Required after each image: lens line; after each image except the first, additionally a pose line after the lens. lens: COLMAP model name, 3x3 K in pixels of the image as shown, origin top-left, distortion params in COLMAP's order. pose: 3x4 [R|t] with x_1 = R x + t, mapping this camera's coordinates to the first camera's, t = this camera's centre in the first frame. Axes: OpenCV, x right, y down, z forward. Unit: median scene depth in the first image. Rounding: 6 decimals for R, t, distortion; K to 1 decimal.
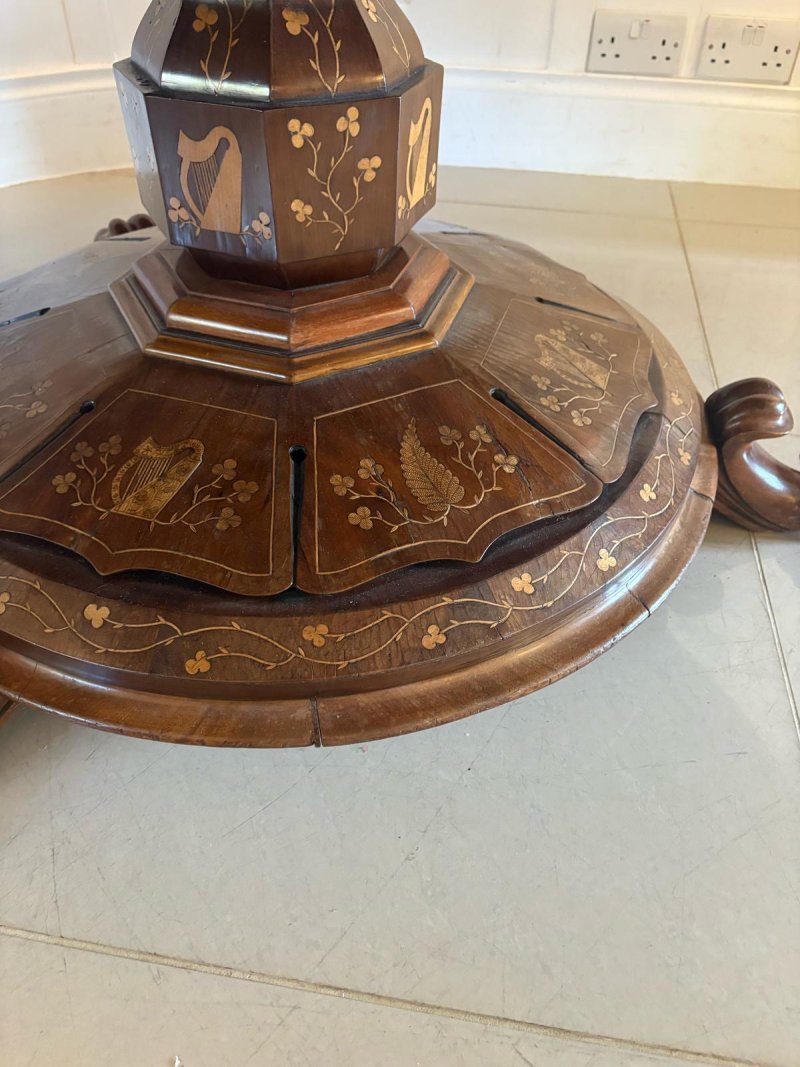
lens RADIAL K [[809.0, 0, 402.9], [0, 809.0, 532.3], [0, 0, 1]] dist [0.045160, -0.058270]
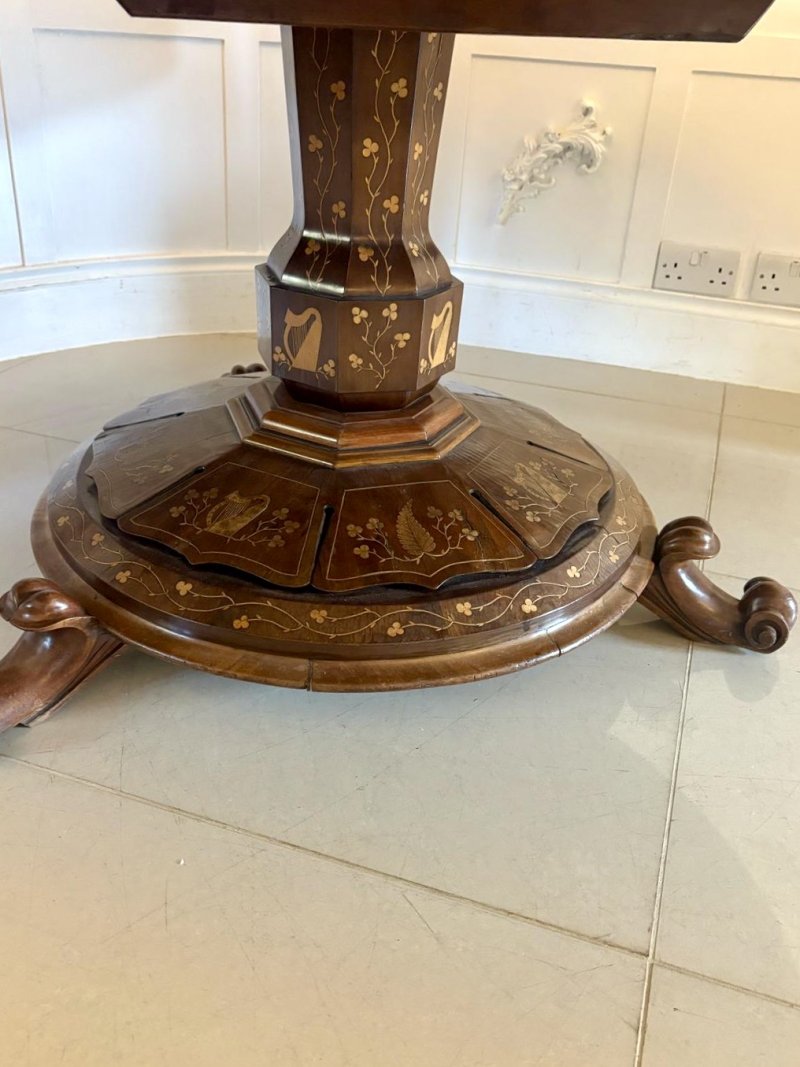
lens RADIAL K [[933.4, 0, 399.0], [0, 933.4, 535.1], [0, 0, 1]] dist [0.163049, -0.454478]
pose [[0.985102, 0.110935, -0.131408, 0.233288], [-0.138315, 0.965168, -0.222082, 0.319160], [0.102194, 0.236949, 0.966132, -0.660384]]
